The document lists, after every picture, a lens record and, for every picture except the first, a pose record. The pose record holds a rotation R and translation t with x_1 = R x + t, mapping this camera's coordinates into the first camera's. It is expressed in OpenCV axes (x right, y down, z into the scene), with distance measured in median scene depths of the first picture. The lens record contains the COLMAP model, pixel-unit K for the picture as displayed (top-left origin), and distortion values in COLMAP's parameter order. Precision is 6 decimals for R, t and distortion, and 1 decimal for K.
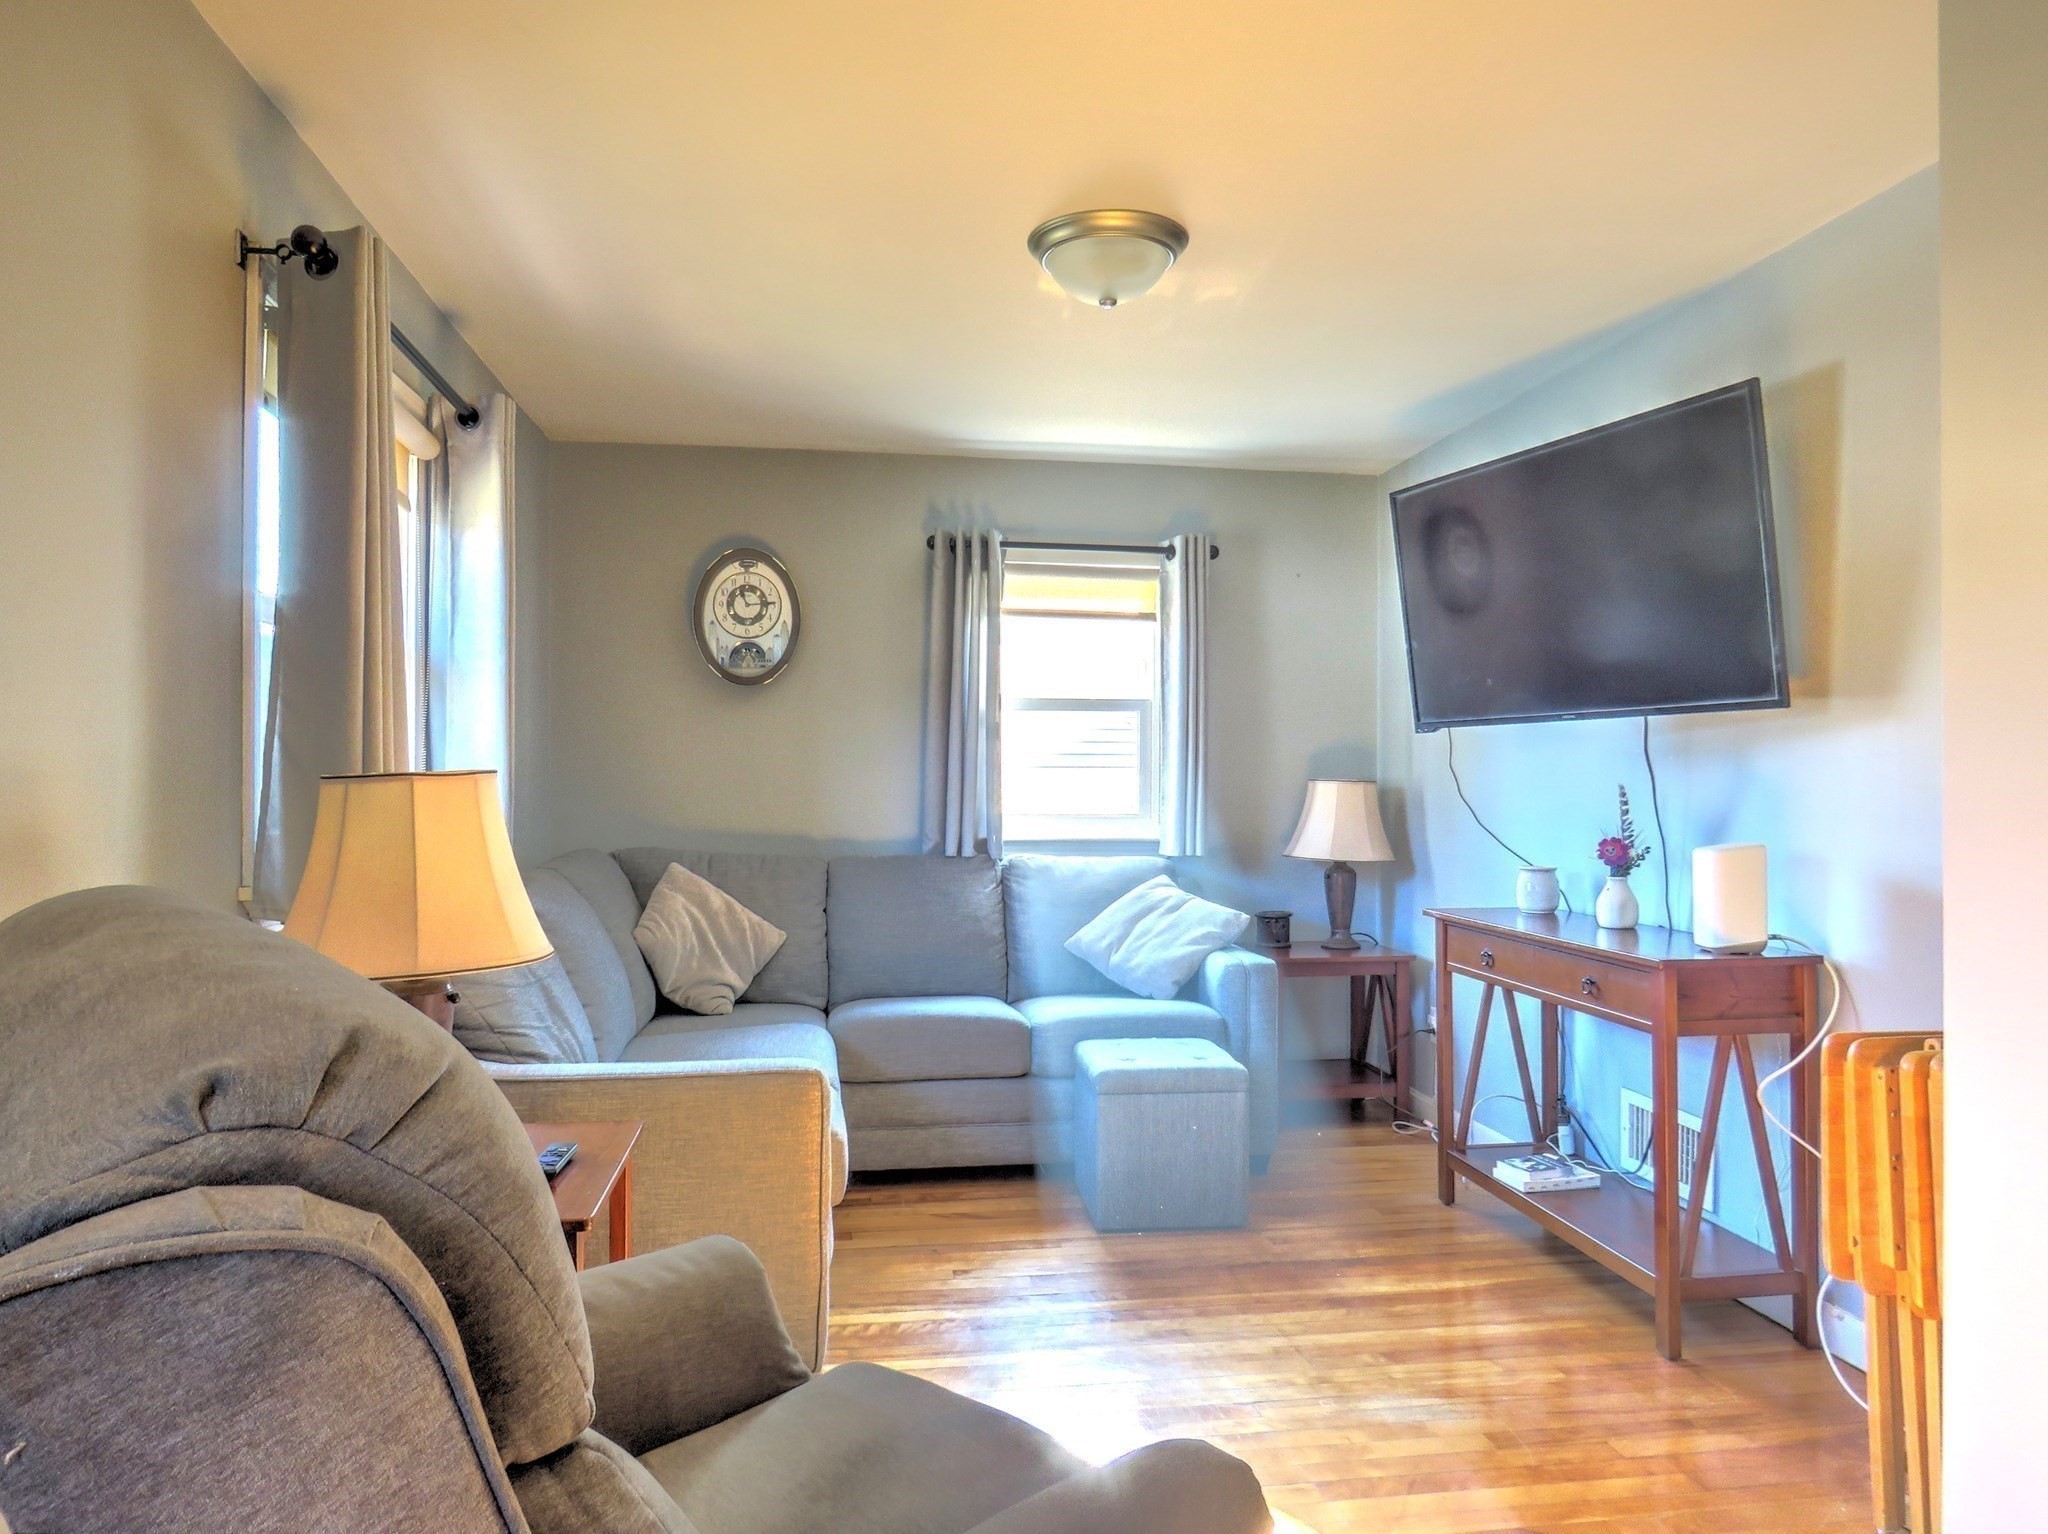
lens RADIAL K [[1326.6, 0, 1000.2], [0, 1326.6, 765.3], [0, 0, 1]] dist [0.001599, 0.003554]
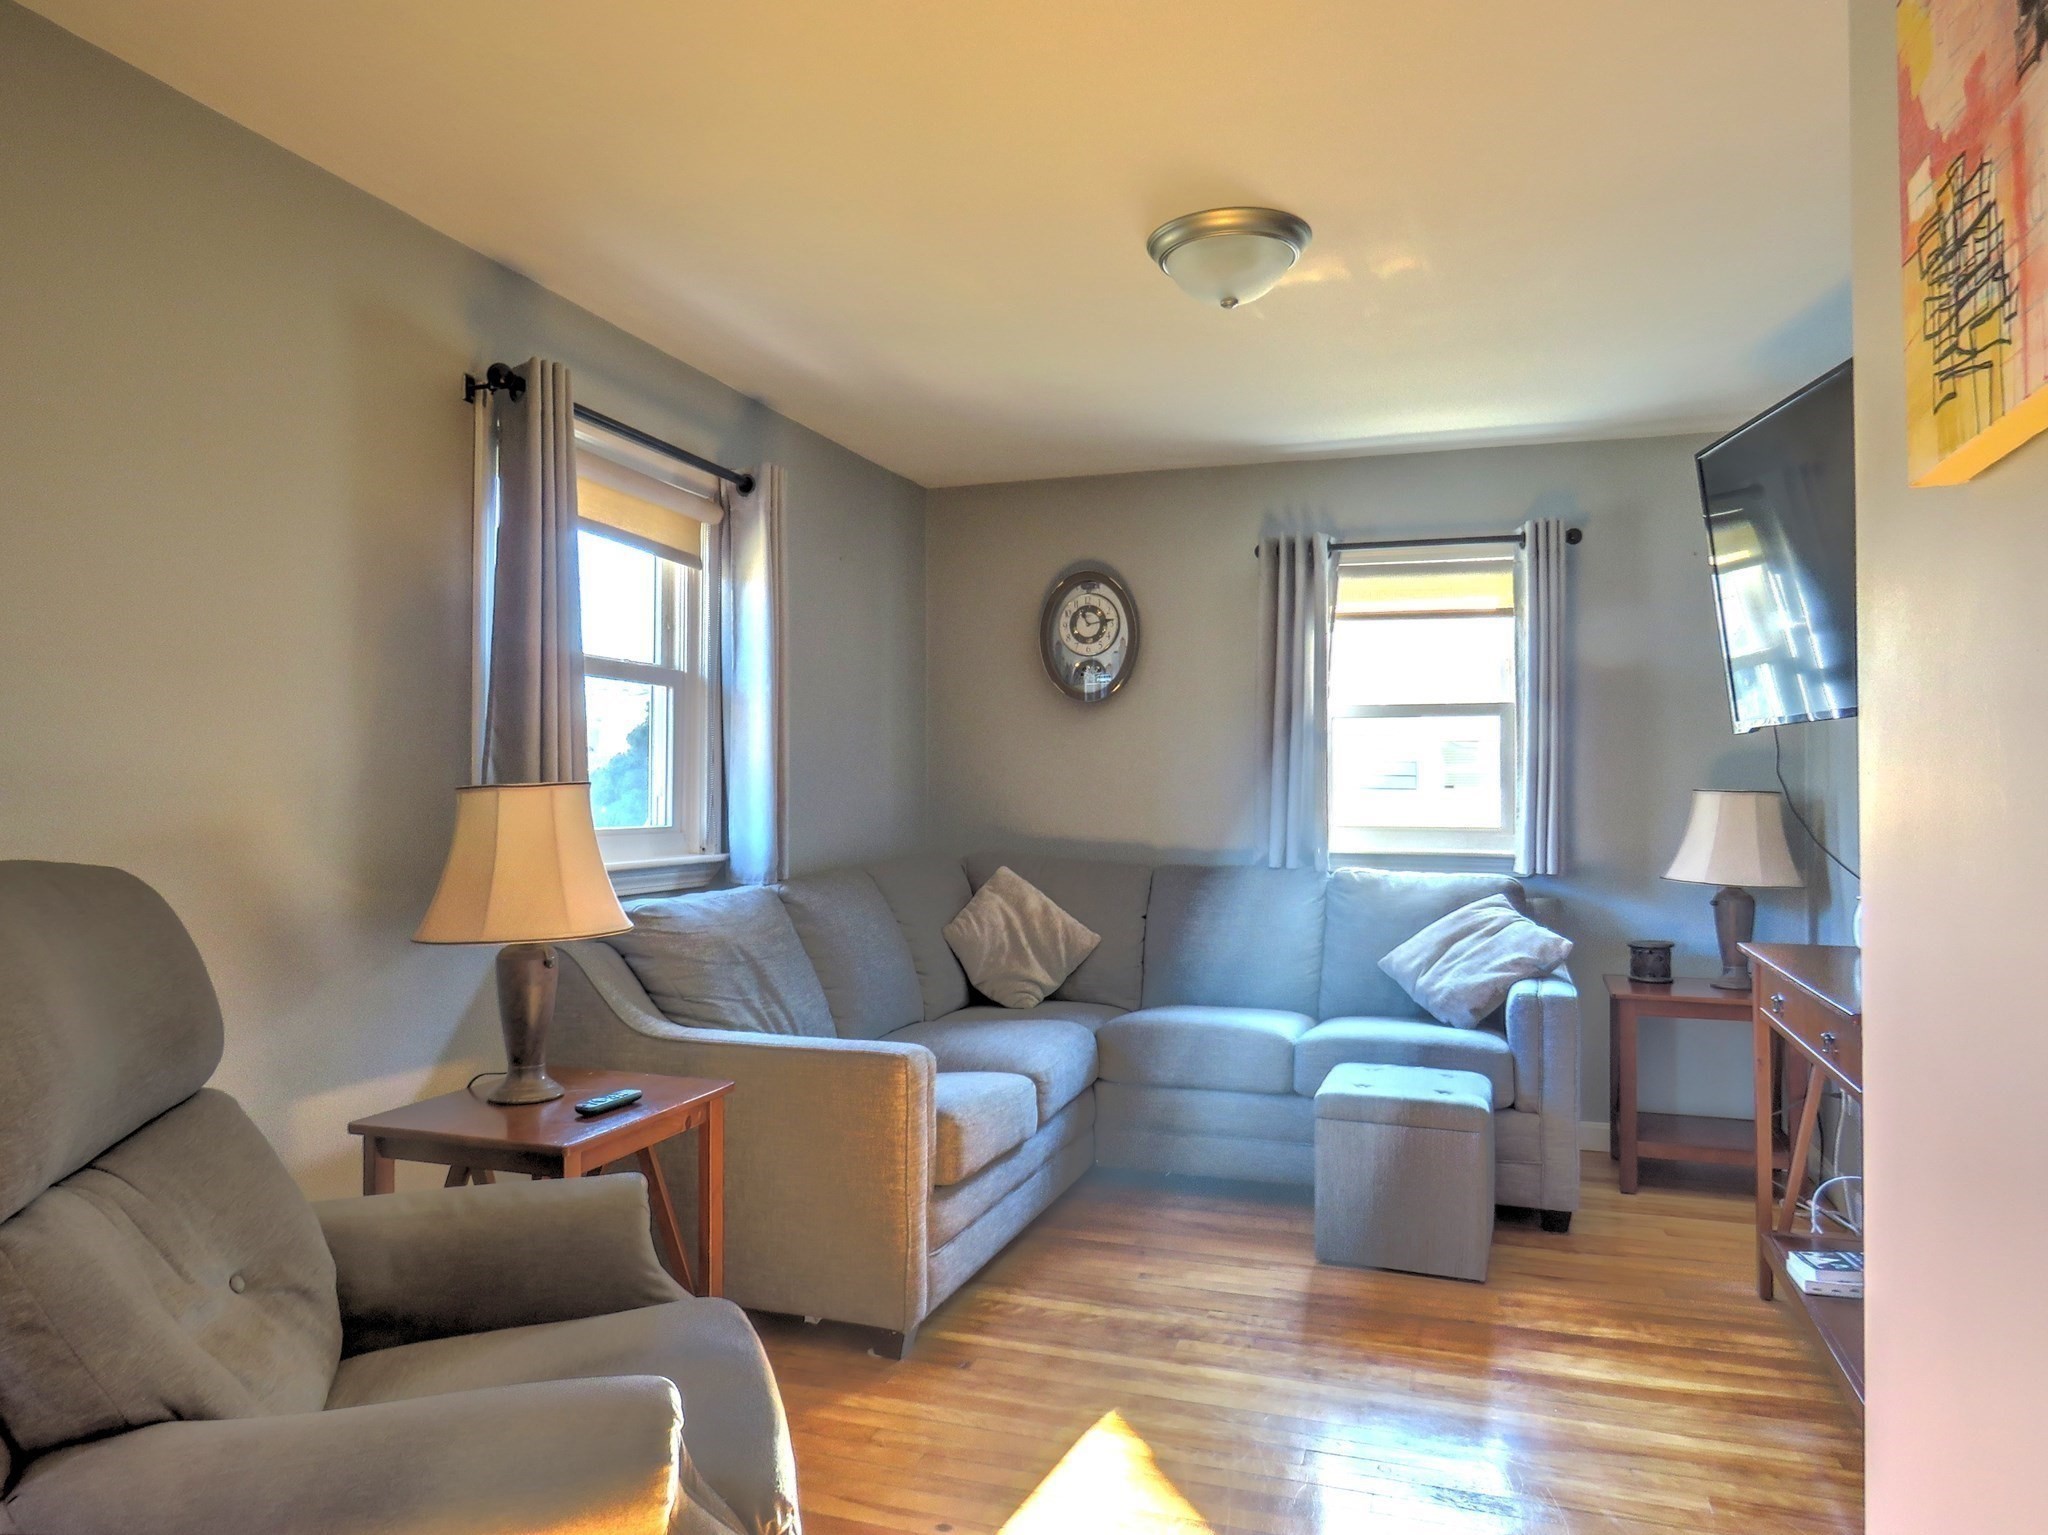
lens RADIAL K [[1320.4, 0, 1024.0], [0, 1320.4, 767.5], [0, 0, 1]] dist [-0.006095, 0.000358]
pose [[0.891756, -0.007910, -0.452448, 0.248520], [0.005060, 0.999959, -0.007508, 0.000633], [0.452489, 0.004405, 0.891759, 0.040790]]
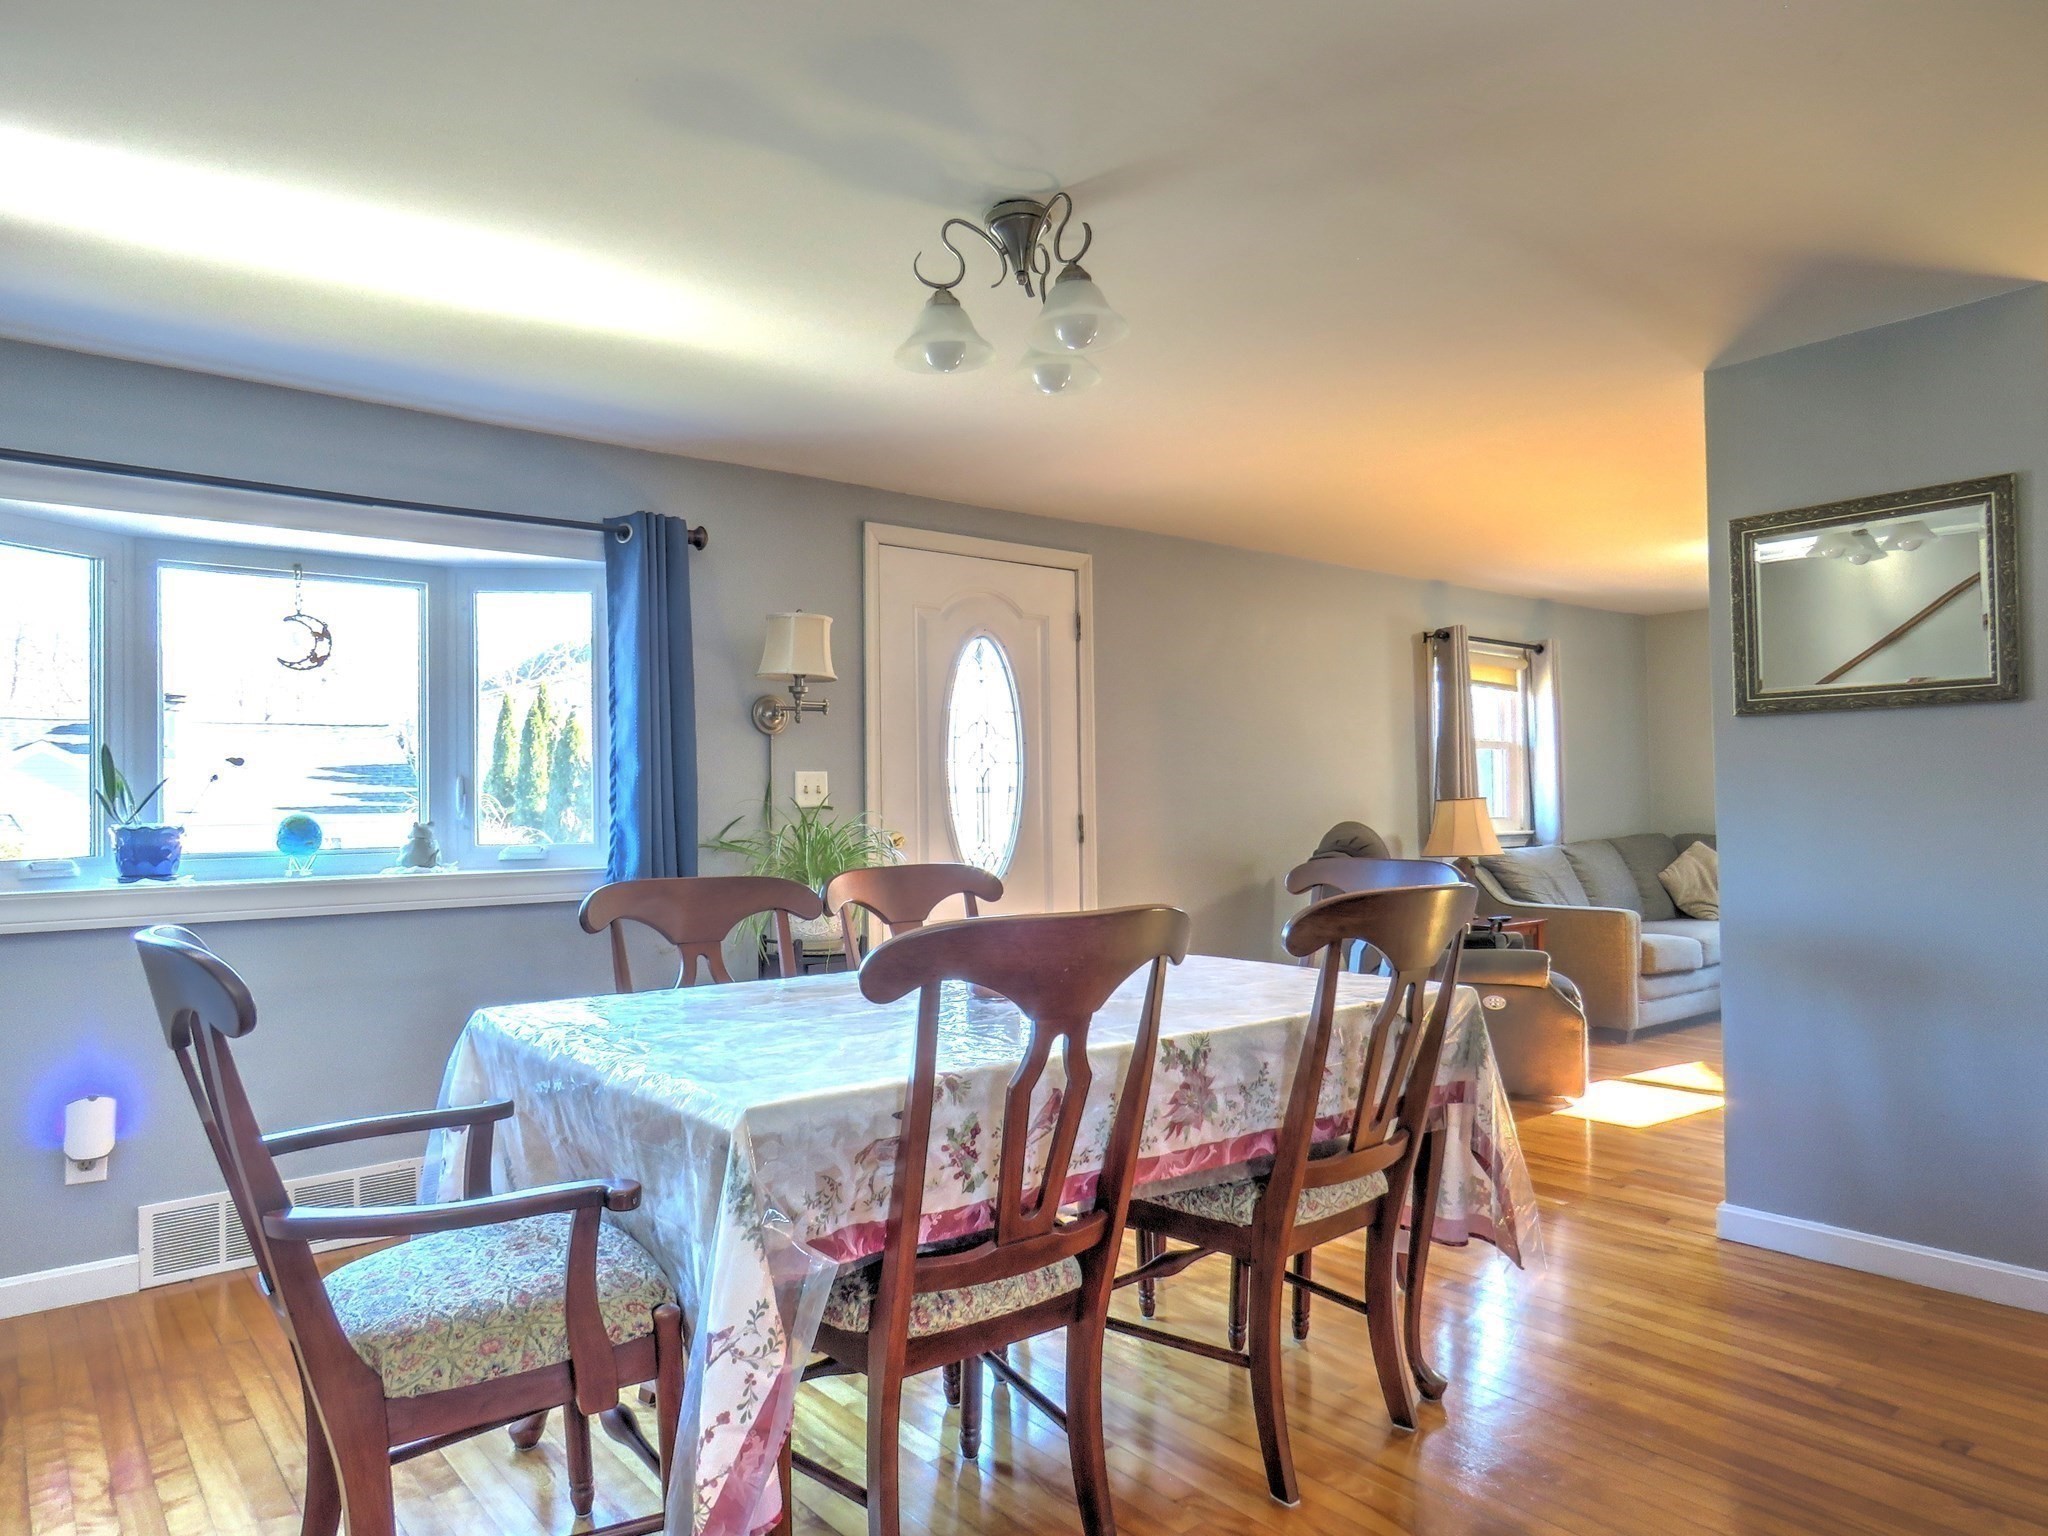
lens RADIAL K [[1290.7, 0, 1024.0], [0, 1290.7, 768.0], [0, 0, 1]] dist [-0.002545, 0.000309]
pose [[0.513909, -0.029715, -0.857330, 0.790330], [0.020835, 0.999537, -0.022155, -0.009127], [0.857592, -0.006477, 0.514290, -0.714507]]
